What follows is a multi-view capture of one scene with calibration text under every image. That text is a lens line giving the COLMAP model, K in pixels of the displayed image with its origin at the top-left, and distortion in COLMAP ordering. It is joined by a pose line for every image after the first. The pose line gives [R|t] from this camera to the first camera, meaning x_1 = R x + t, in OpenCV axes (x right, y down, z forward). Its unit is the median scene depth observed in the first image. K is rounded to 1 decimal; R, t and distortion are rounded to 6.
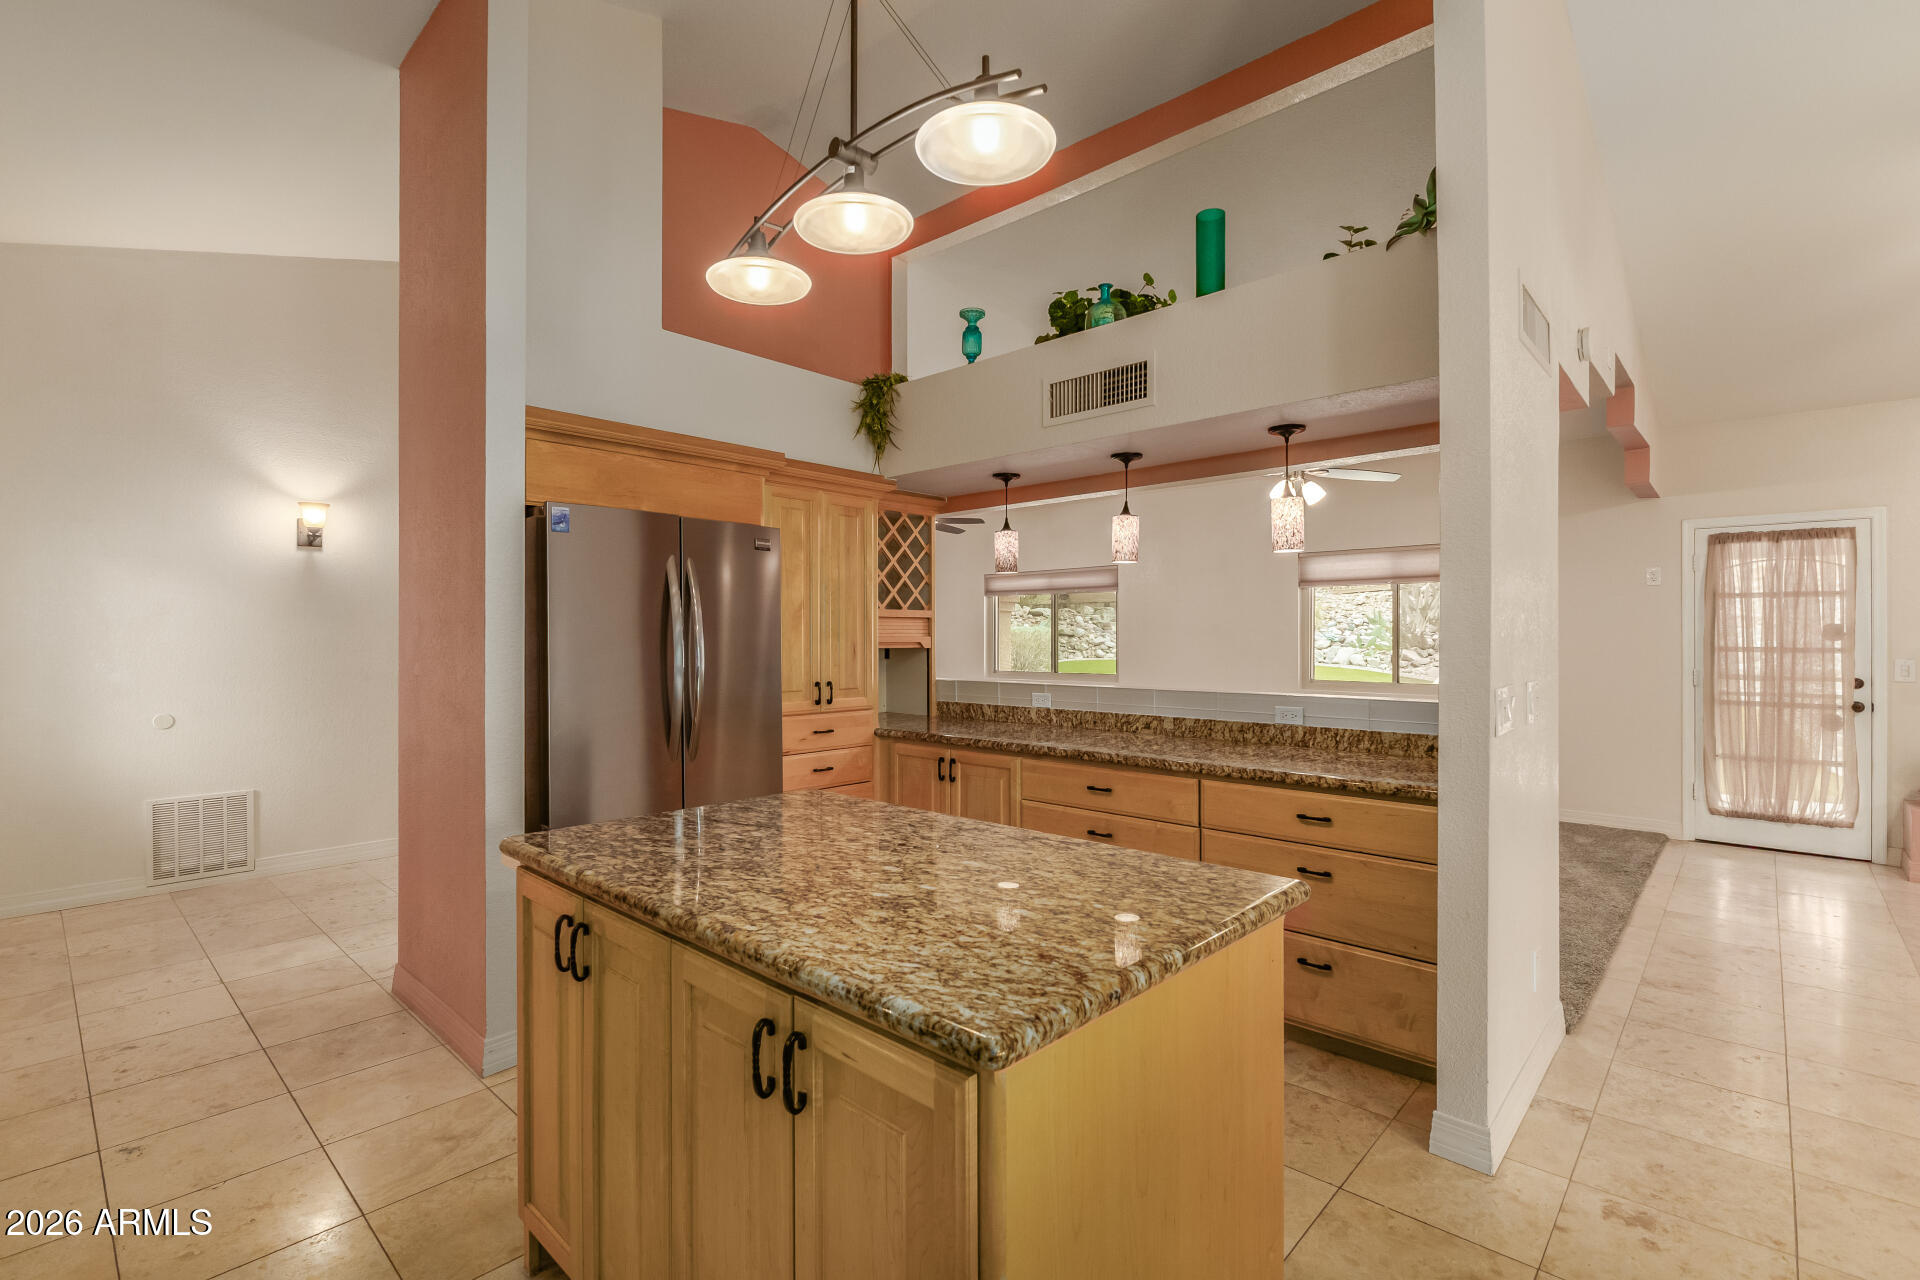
lens RADIAL K [[854.4, 0, 966.6], [0, 854.4, 630.3], [0, 0, 1]] dist [-0.002327, -0.000094]
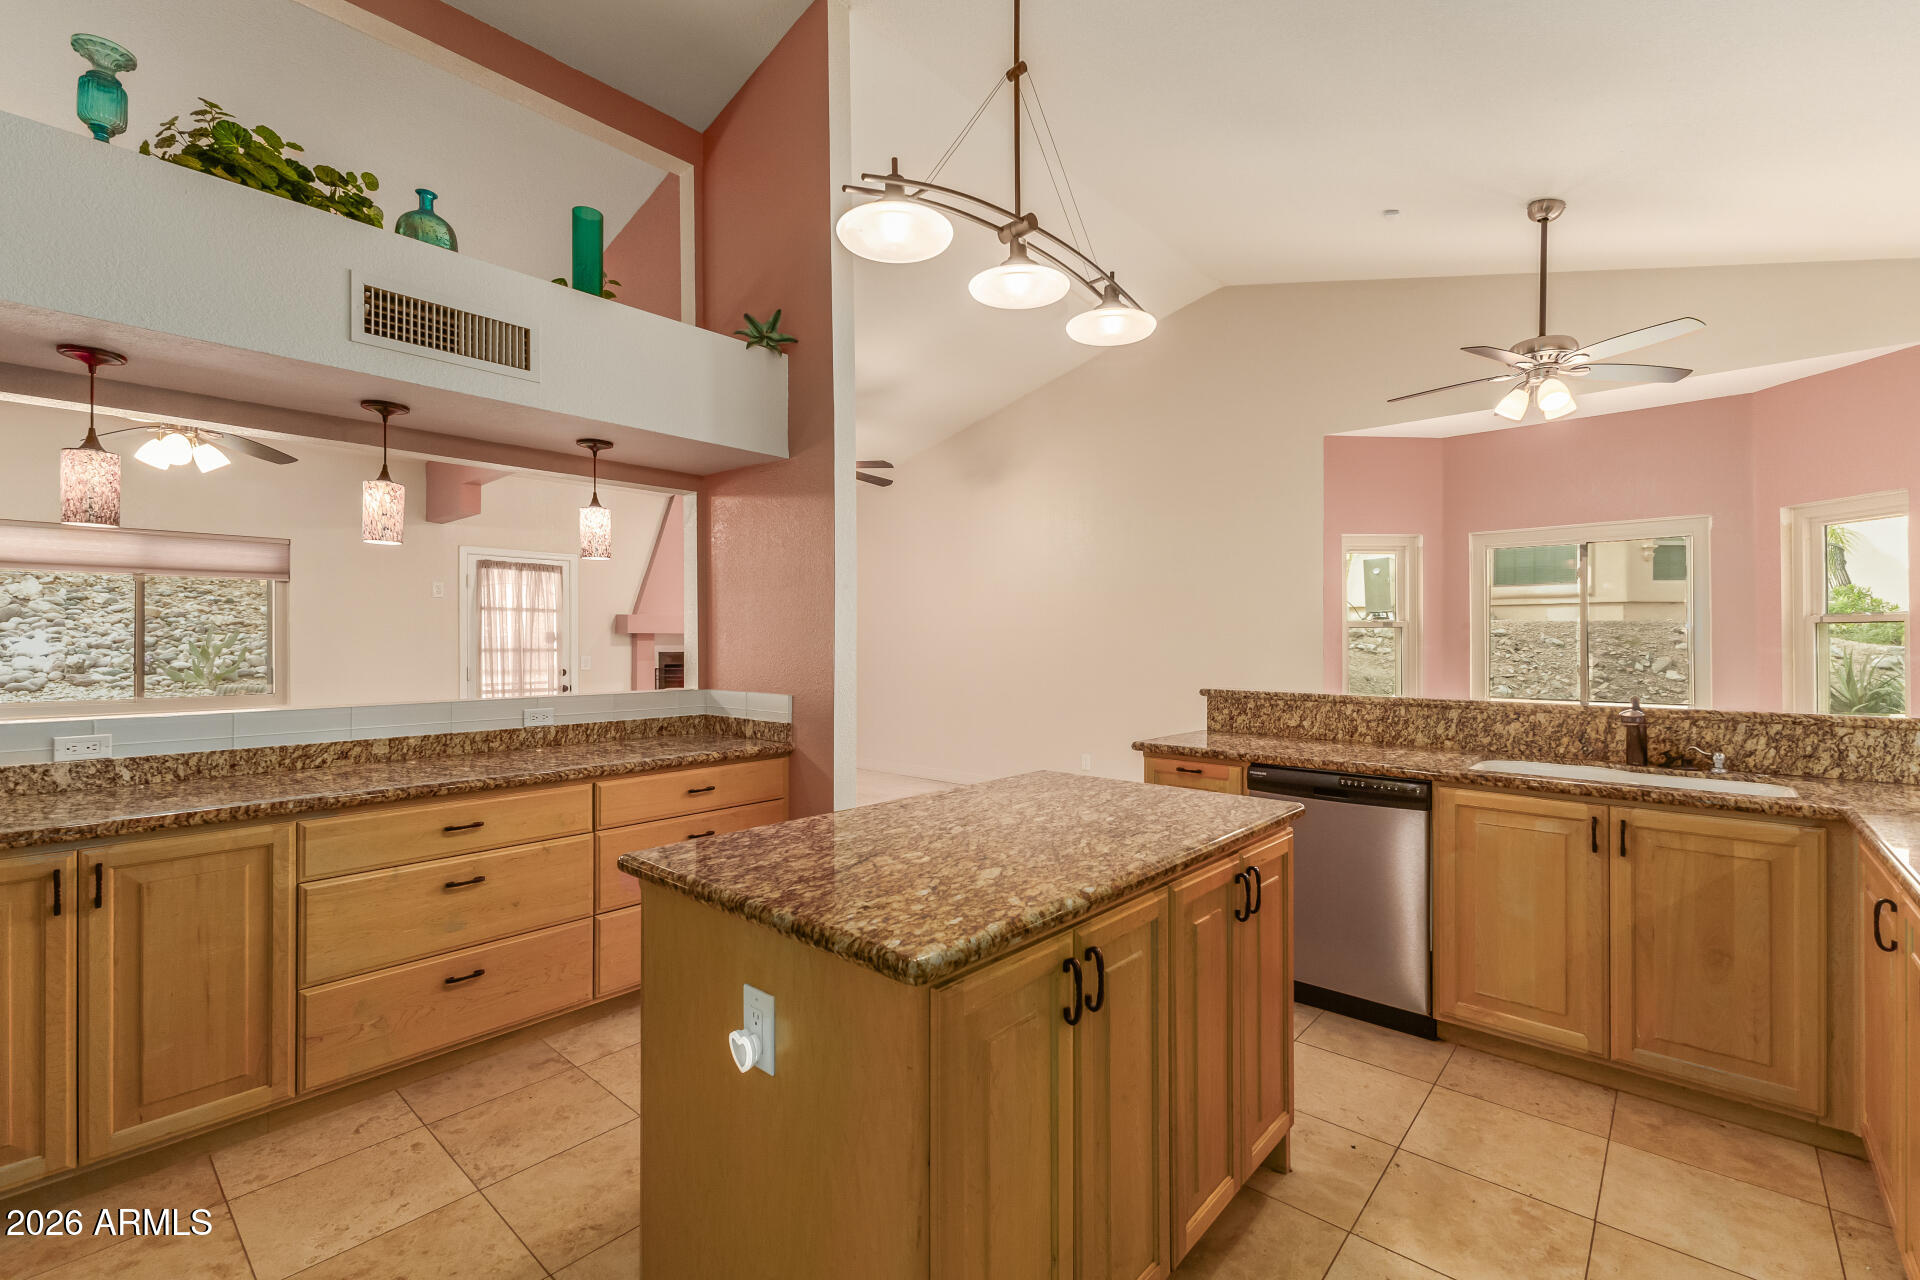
lens RADIAL K [[832.9, 0, 957.6], [0, 832.9, 644.8], [0, 0, 1]] dist [-0.014107, 0.000132]
pose [[-0.022607, -0.004023, 0.999736, -0.530217], [-0.005894, 0.999975, 0.003890, 0.006600], [-0.999727, -0.005804, -0.022630, 0.458847]]
